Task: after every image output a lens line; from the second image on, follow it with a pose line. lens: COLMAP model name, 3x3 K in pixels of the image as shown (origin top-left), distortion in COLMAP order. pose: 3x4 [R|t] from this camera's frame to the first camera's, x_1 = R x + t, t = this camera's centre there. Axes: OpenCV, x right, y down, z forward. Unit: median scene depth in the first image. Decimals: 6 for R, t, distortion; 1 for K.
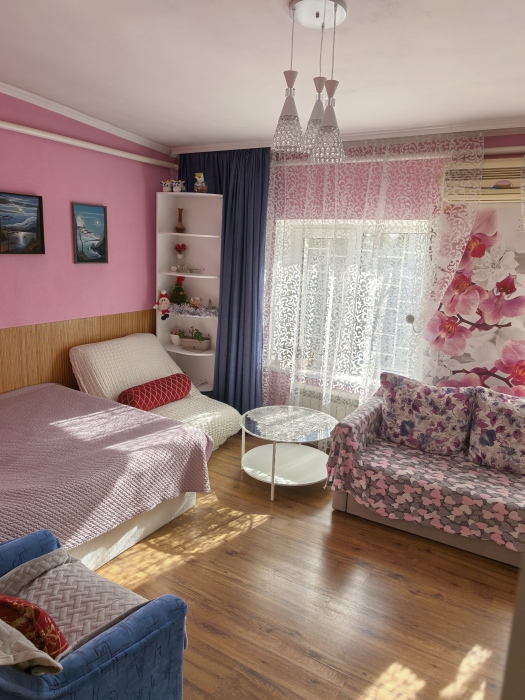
lens RADIAL K [[501.7, 0, 262.4], [0, 501.7, 353.2], [0, 0, 1]] dist [0.010908, 0.001748]
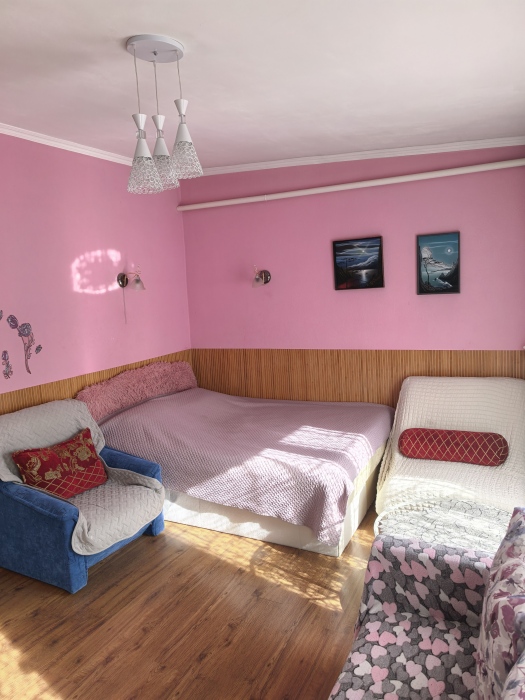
lens RADIAL K [[501.7, 0, 262.5], [0, 501.7, 350.0], [0, 0, 1]] dist [0.010908, 0.001748]
pose [[0.056164, 0.083304, -0.994940, 0.744365], [-0.157797, 0.984729, 0.073541, -0.111309], [0.985873, 0.152868, 0.068451, 0.761178]]
